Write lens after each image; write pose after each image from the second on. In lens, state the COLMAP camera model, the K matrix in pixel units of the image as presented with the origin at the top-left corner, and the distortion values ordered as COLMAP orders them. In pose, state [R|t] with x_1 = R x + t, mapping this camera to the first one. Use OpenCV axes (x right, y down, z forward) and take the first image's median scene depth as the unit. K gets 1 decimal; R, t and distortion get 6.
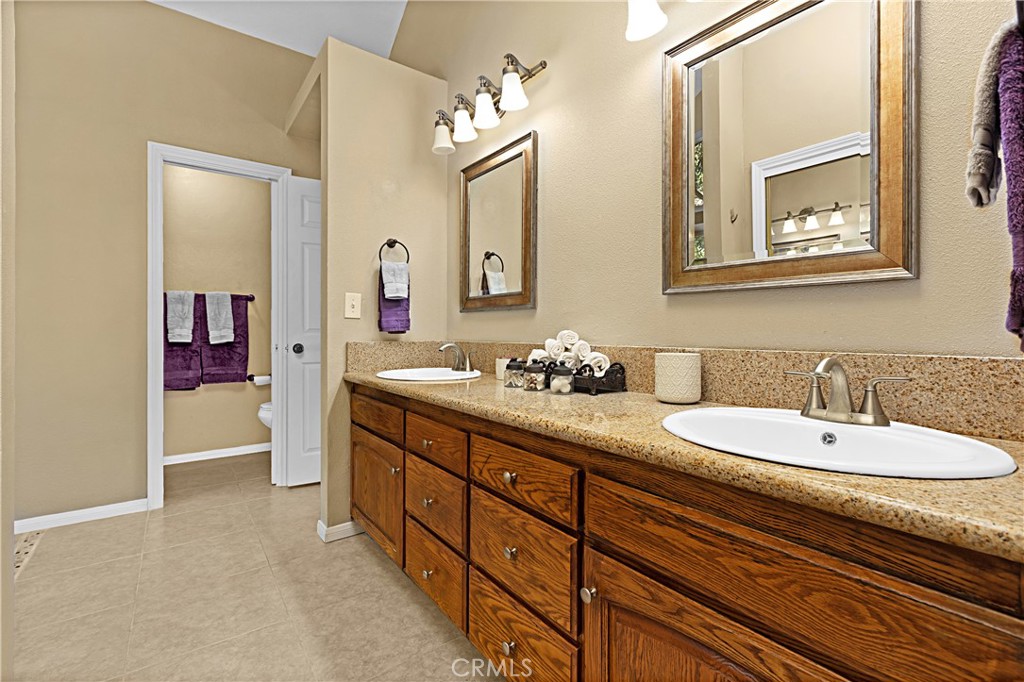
lens RADIAL K [[462.7, 0, 515.1], [0, 462.7, 332.7], [0, 0, 1]] dist [0.005097, -0.000966]
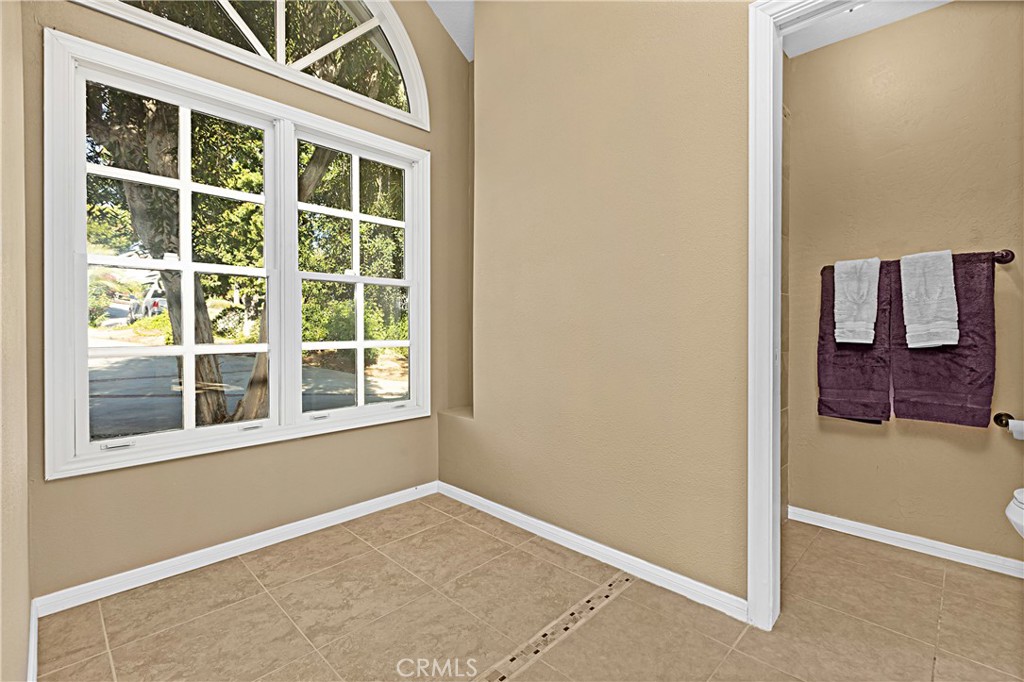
lens RADIAL K [[462.7, 0, 515.5], [0, 462.7, 331.7], [0, 0, 1]] dist [0.005097, -0.000966]
pose [[0.167269, 0.005854, -0.985894, -0.183857], [-0.006172, 0.999969, 0.004890, 0.005078], [0.985892, 0.005267, 0.167300, 0.437799]]
